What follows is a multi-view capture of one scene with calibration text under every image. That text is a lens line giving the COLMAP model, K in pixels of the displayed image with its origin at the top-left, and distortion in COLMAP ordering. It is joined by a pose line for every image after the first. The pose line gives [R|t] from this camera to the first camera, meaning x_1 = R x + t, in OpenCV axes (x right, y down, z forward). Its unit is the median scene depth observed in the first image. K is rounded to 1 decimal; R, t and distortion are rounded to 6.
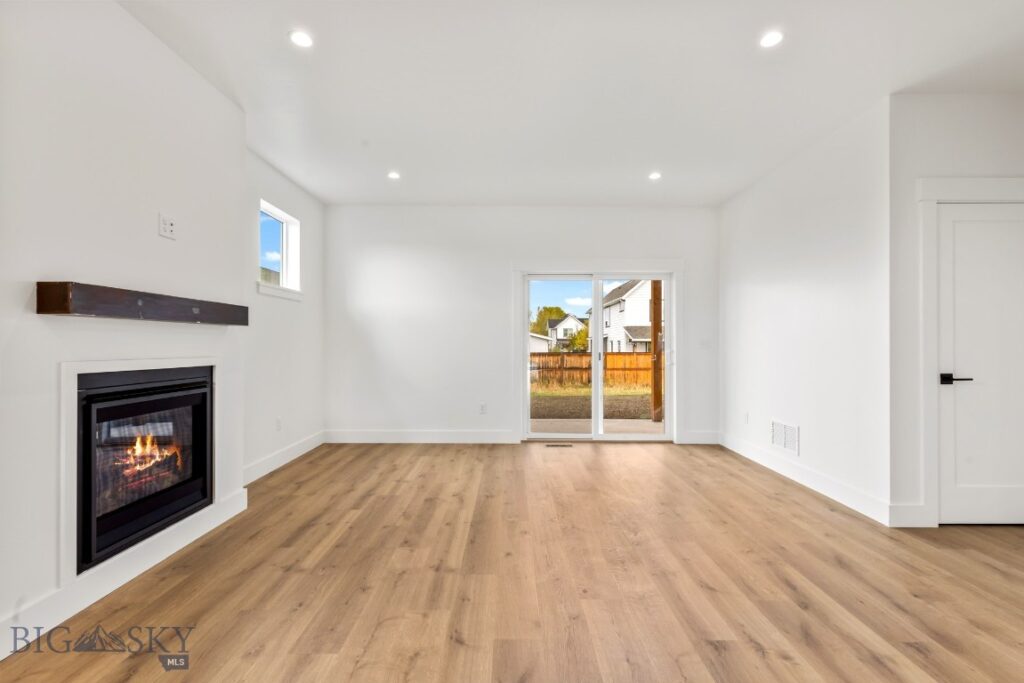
lens RADIAL K [[457.0, 0, 502.9], [0, 457.0, 344.4], [0, 0, 1]] dist [0.005898, -0.000782]
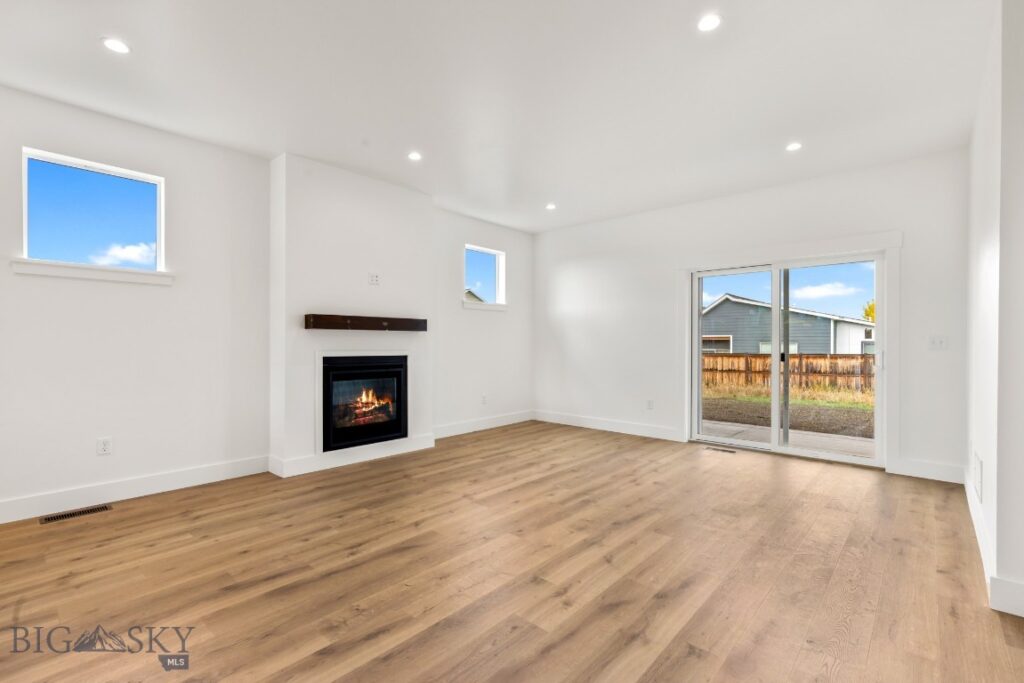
lens RADIAL K [[457.0, 0, 513.0], [0, 457.0, 342.1], [0, 0, 1]] dist [0.005898, -0.000782]
pose [[0.745077, -0.001284, -0.666977, 0.807927], [-0.001290, 0.999994, -0.003366, 0.002699], [0.666977, 0.003368, 0.745071, 0.008606]]
